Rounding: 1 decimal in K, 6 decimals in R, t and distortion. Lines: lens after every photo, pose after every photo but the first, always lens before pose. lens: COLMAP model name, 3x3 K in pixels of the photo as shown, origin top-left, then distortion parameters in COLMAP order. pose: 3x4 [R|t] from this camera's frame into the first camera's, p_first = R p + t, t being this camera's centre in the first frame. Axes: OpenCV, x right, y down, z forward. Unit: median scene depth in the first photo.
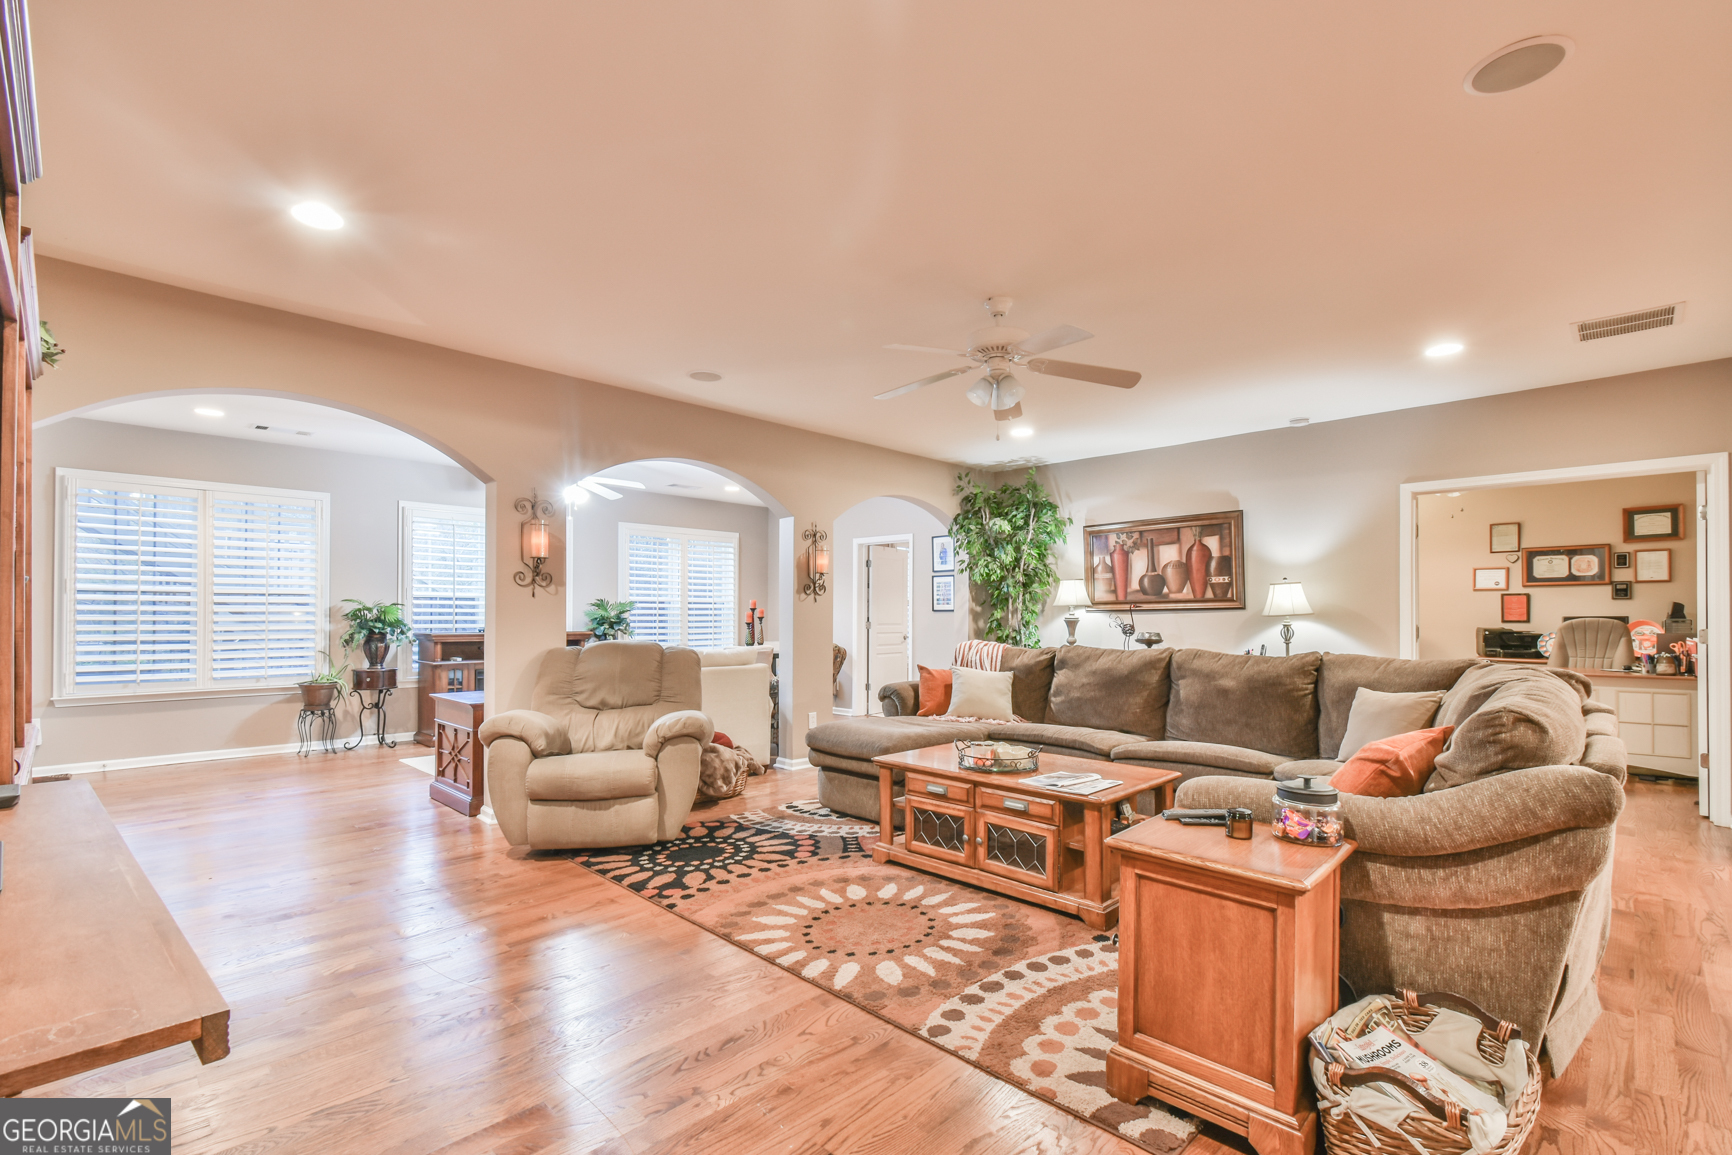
lens RADIAL K [[766.3, 0, 876.5], [0, 766.3, 576.3], [0, 0, 1]] dist [0.001377, -0.000358]
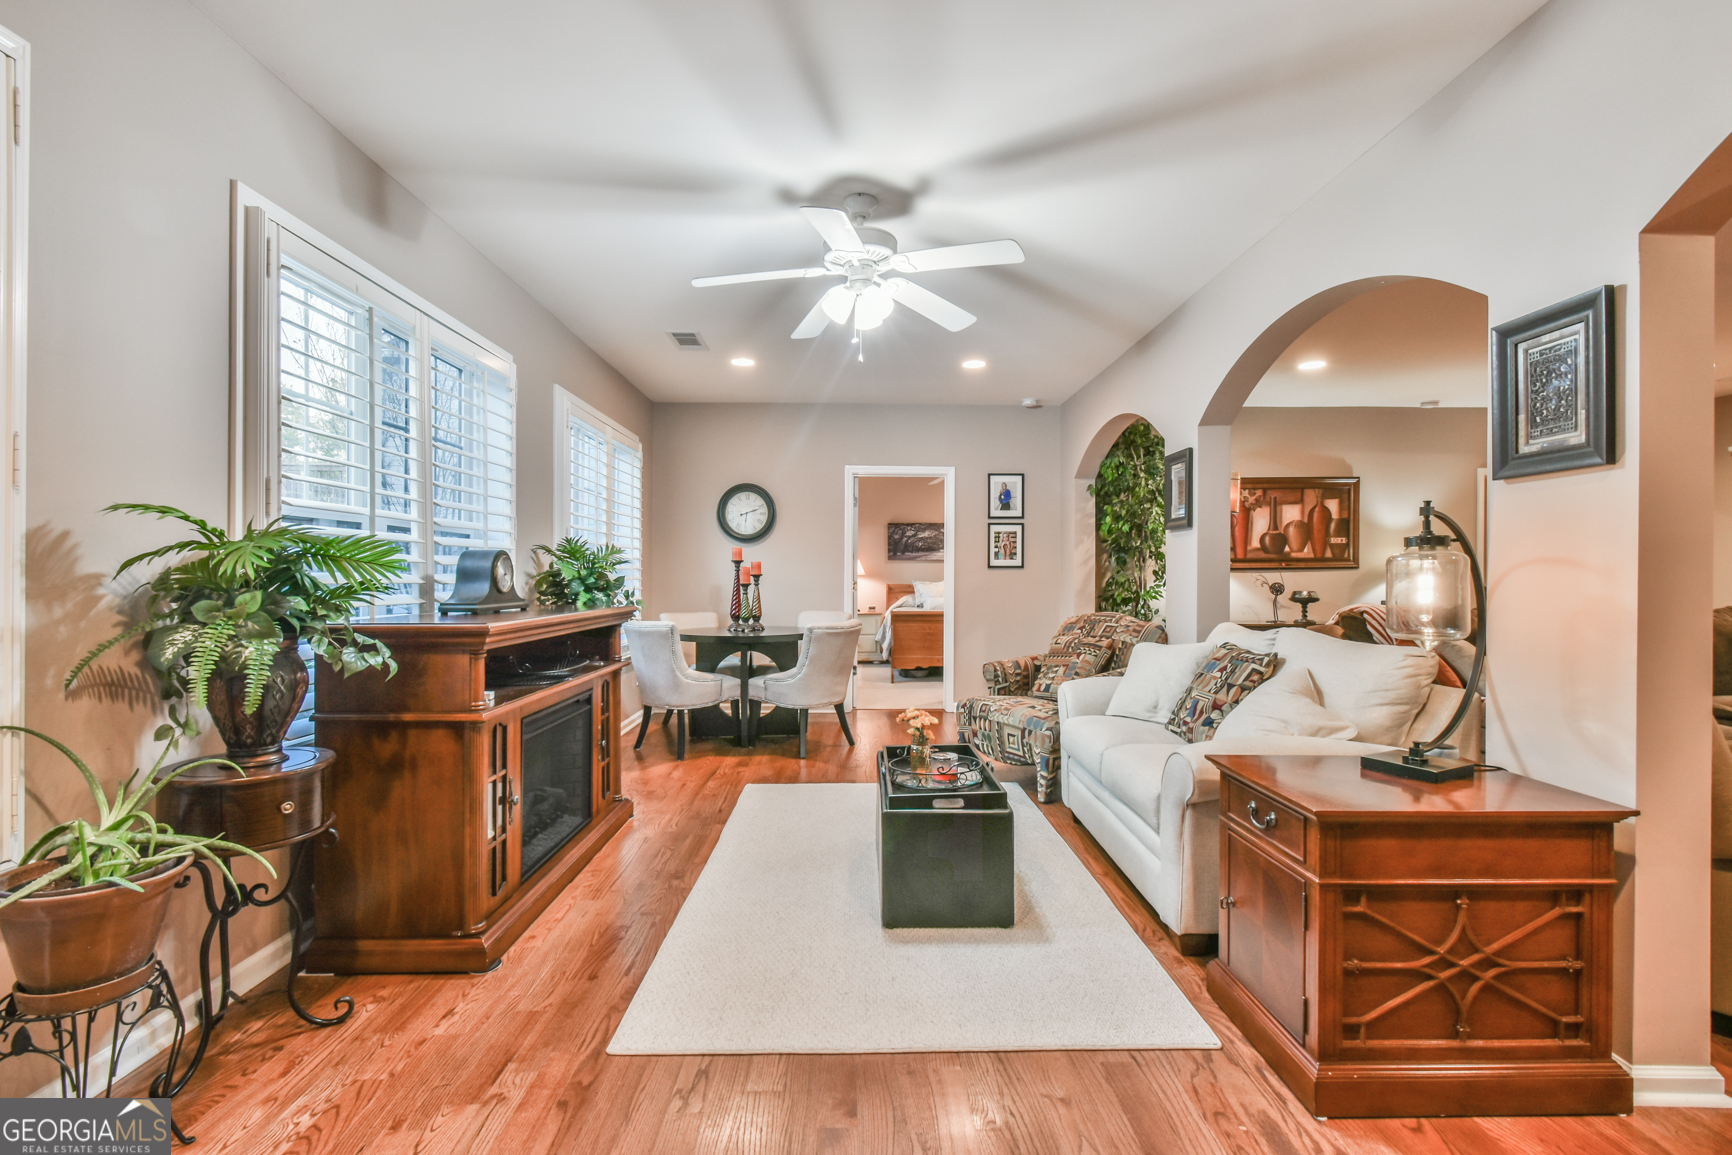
lens RADIAL K [[766.3, 0, 876.5], [0, 766.3, 576.3], [0, 0, 1]] dist [0.001377, -0.000358]
pose [[0.701992, 0.000334, 0.712185, -0.740034], [-0.038799, 0.998533, 0.037776, 0.037604], [-0.711127, -0.054151, 0.700975, 0.680898]]
